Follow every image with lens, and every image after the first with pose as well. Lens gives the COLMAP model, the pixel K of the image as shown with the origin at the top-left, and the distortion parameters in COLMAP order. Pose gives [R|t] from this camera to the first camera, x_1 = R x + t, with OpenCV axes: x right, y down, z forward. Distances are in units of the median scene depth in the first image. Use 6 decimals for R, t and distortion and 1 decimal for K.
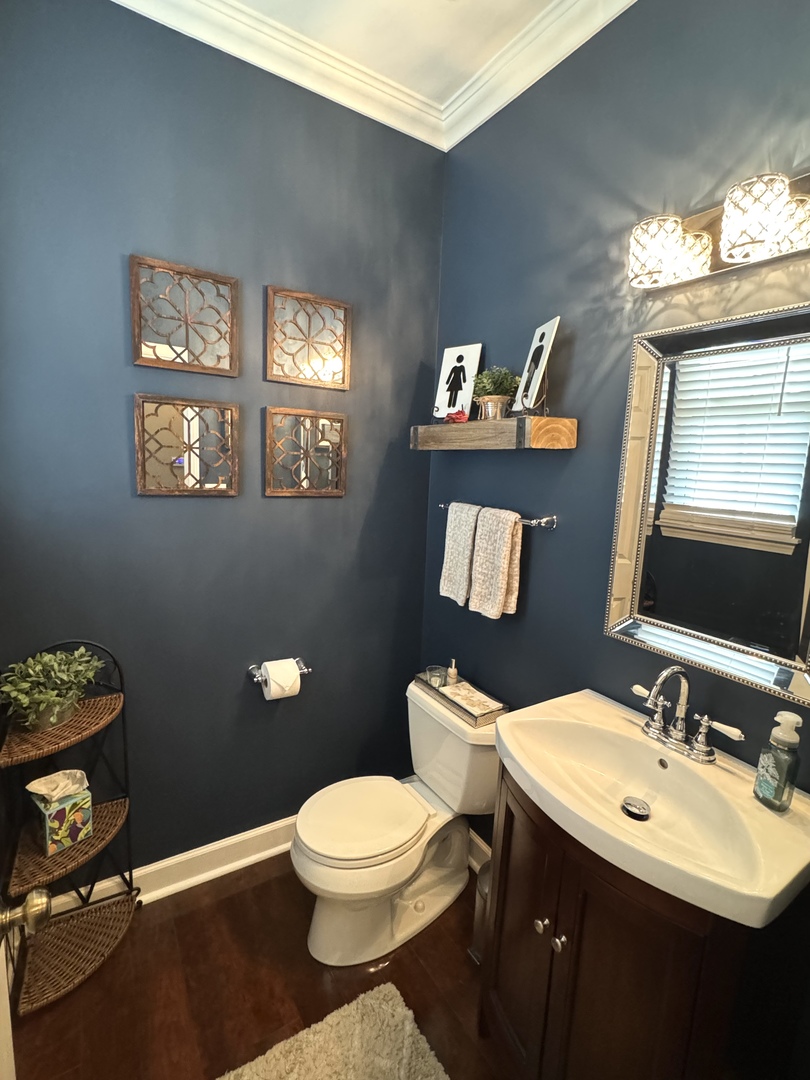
lens RADIAL K [[510.6, 0, 410.3], [0, 510.6, 537.8], [0, 0, 1]] dist [-0.001009, -0.000021]
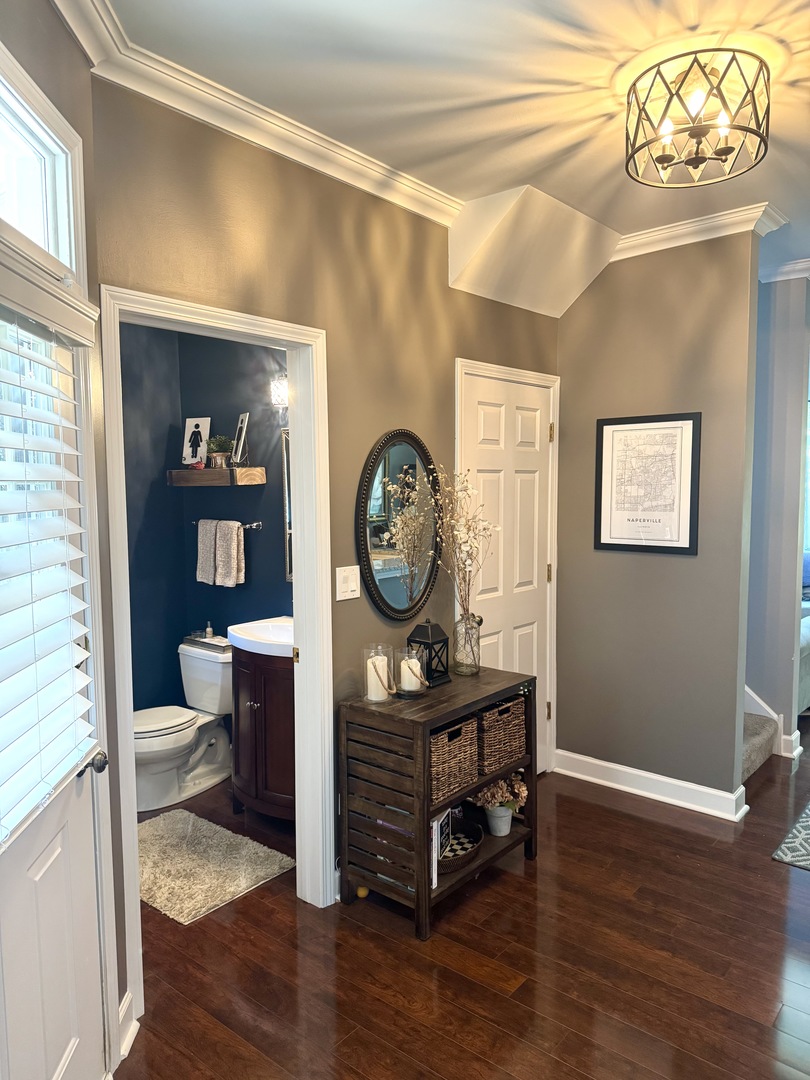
lens RADIAL K [[763.0, 0, 401.7], [0, 763.0, 535.7], [0, 0, 1]] dist [0.028429, -0.016574]
pose [[0.948254, -0.076563, 0.308144, -0.057915], [0.096541, 0.994068, -0.050096, 0.164273], [-0.302481, 0.077252, 0.950020, -1.454718]]
